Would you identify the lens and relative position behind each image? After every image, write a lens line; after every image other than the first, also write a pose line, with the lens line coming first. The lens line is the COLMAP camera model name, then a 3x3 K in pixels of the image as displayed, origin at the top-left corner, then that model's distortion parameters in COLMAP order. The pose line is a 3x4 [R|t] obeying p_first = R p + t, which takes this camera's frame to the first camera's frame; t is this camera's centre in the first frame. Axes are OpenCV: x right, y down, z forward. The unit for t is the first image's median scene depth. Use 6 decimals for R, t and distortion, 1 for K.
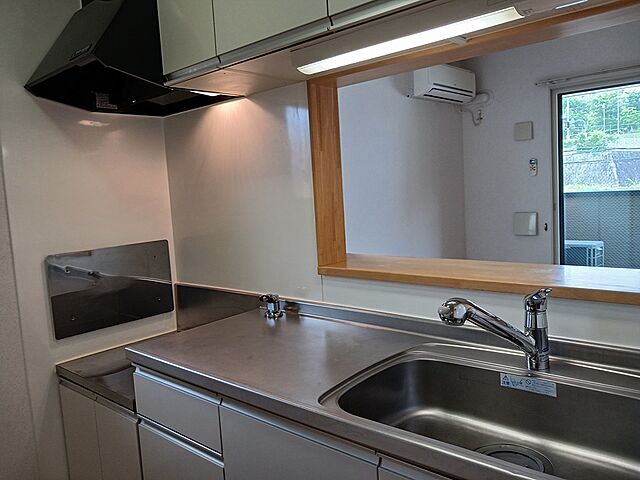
lens RADIAL K [[511.2, 0, 320.0], [0, 511.2, 240.0], [0, 0, 1]] dist [0.046116, -0.008426]
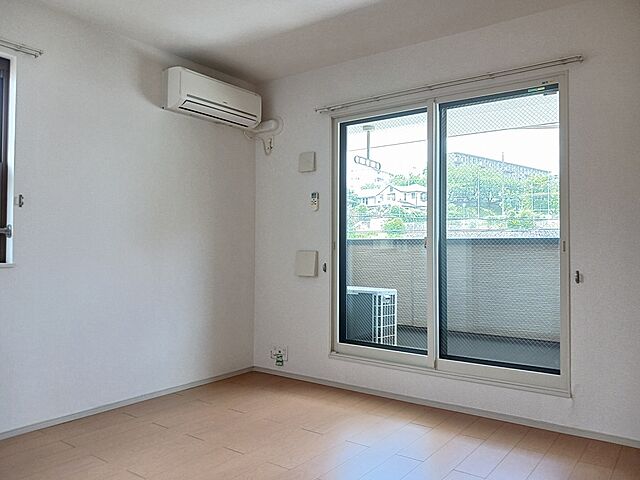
lens RADIAL K [[511.2, 0, 320.0], [0, 511.2, 240.0], [0, 0, 1]] dist [0.046116, -0.008426]
pose [[0.994244, 0.062396, 0.087095, 0.717964], [-0.051247, 0.990851, -0.124853, 0.078795], [-0.094088, 0.119671, 0.988345, 0.244669]]
